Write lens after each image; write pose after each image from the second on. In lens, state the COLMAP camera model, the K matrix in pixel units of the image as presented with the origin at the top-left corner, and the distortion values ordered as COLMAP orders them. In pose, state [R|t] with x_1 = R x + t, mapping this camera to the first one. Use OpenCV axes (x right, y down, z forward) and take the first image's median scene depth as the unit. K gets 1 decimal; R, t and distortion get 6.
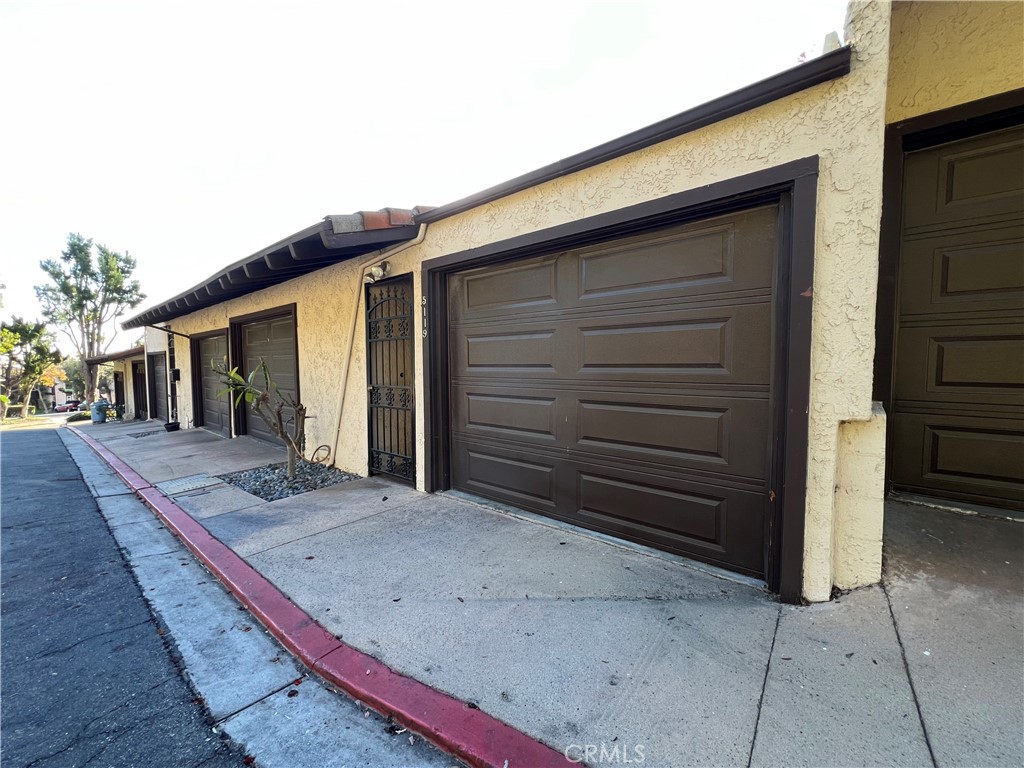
lens RADIAL K [[411.6, 0, 511.5], [0, 411.6, 386.3], [0, 0, 1]] dist [-0.001790, 0.000413]
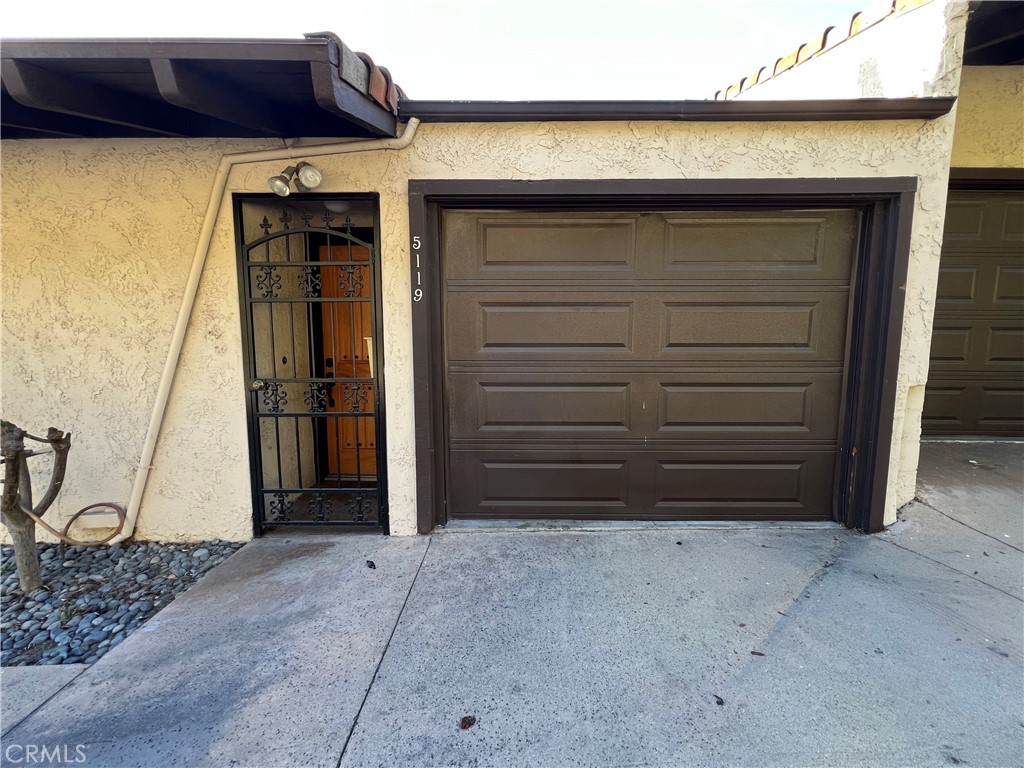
lens RADIAL K [[411.6, 0, 512.4], [0, 411.6, 385.7], [0, 0, 1]] dist [-0.001790, 0.000413]
pose [[0.765906, -0.061181, 0.640035, -0.623678], [0.032125, 0.997860, 0.056943, -0.021721], [-0.642150, -0.023052, 0.766232, 0.486239]]
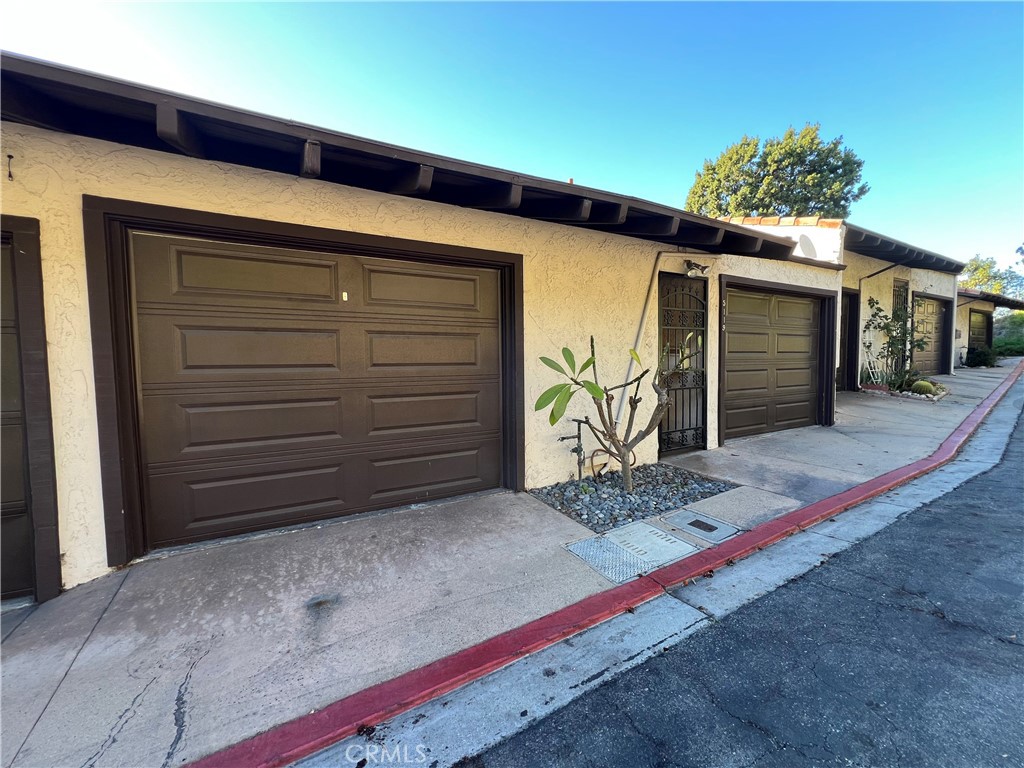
lens RADIAL K [[411.6, 0, 512.7], [0, 411.6, 386.2], [0, 0, 1]] dist [-0.001790, 0.000413]
pose [[0.342867, -0.051137, 0.937991, -2.071190], [0.066214, 0.997349, 0.030169, -0.027673], [-0.937048, 0.051764, 0.345344, 1.429089]]
